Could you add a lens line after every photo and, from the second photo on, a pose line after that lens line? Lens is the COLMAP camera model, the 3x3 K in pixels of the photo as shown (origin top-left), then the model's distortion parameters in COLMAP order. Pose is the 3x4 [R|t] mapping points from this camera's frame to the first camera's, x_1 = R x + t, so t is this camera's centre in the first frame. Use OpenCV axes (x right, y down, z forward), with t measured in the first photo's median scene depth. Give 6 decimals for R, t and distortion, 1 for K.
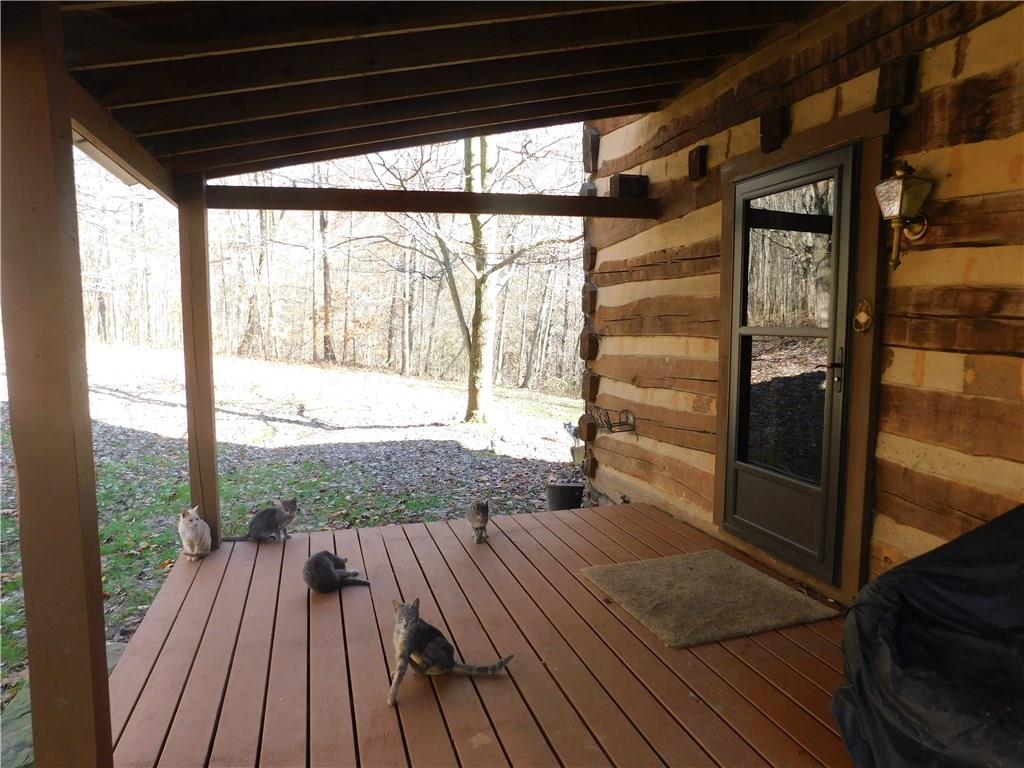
lens RADIAL K [[679.4, 0, 514.5], [0, 679.4, 381.5], [0, 0, 1]] dist [-0.069226, 0.058247]
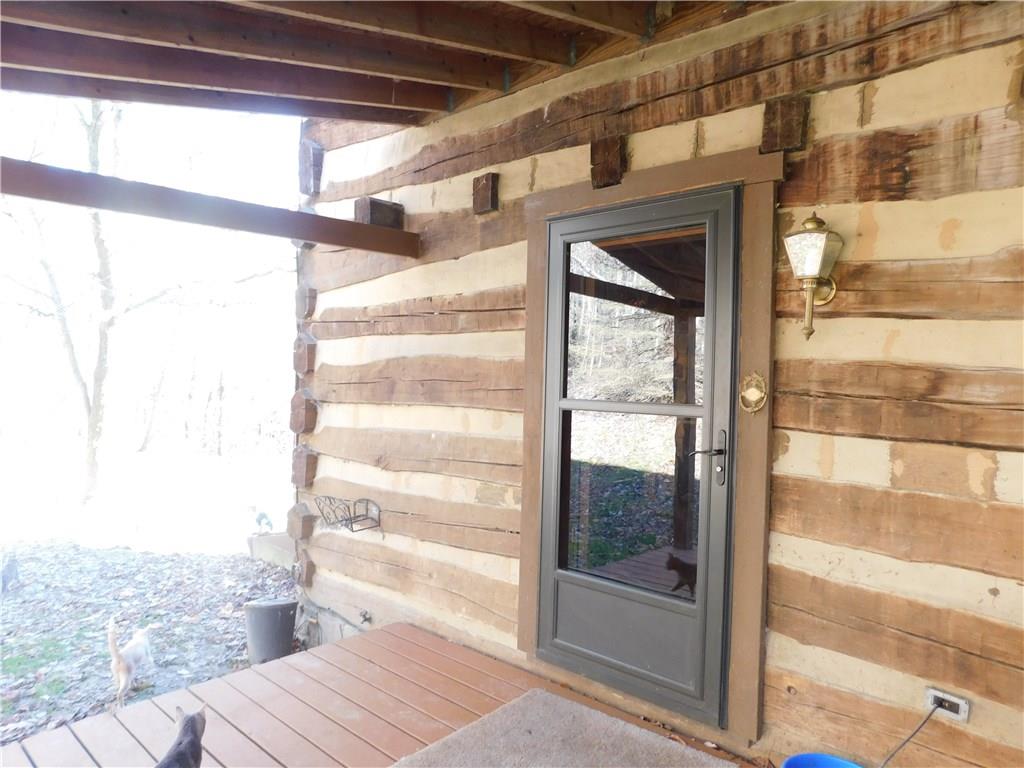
lens RADIAL K [[679.4, 0, 514.5], [0, 679.4, 381.5], [0, 0, 1]] dist [-0.069226, 0.058247]
pose [[0.858732, 0.016926, 0.512146, -0.127821], [0.023538, 0.997097, -0.072419, -0.047504], [-0.511884, 0.074243, 0.855840, 0.357116]]
